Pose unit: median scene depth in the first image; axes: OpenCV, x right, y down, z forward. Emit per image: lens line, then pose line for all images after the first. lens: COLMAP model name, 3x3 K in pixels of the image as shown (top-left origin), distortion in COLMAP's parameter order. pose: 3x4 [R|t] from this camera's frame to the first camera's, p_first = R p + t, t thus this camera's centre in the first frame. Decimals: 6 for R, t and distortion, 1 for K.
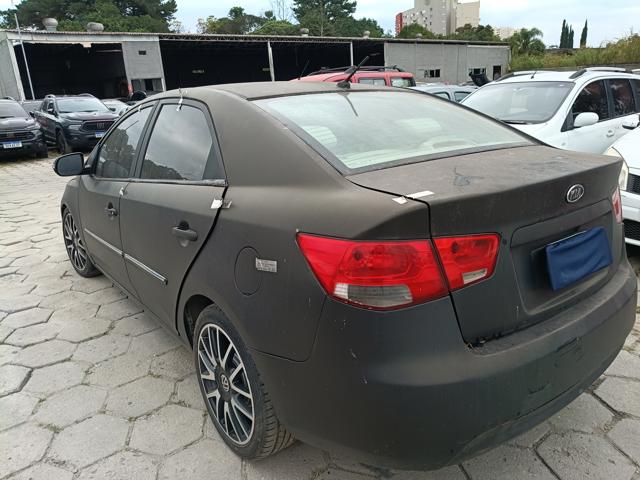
lens RADIAL K [[485.8, 0, 323.2], [0, 485.8, 237.4], [0, 0, 1]] dist [-0.003166, 0.002643]
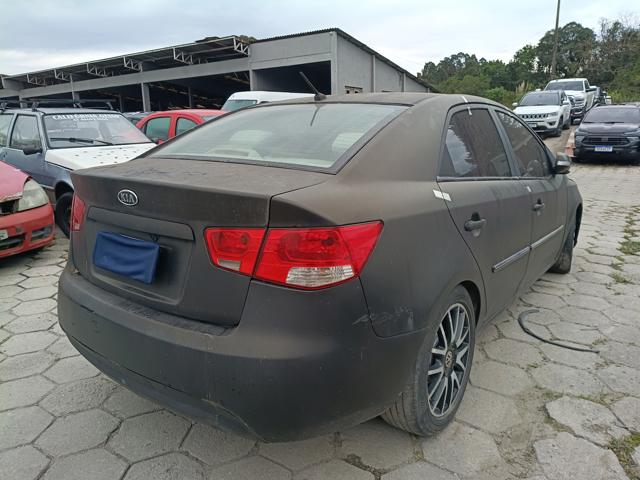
lens RADIAL K [[485.8, 0, 323.2], [0, 485.8, 237.4], [0, 0, 1]] dist [-0.003166, 0.002643]
pose [[0.285749, 0.265112, -0.920903, 0.088704], [-0.273936, 0.943470, 0.186609, -0.017619], [0.918317, 0.198946, 0.342219, 0.055215]]
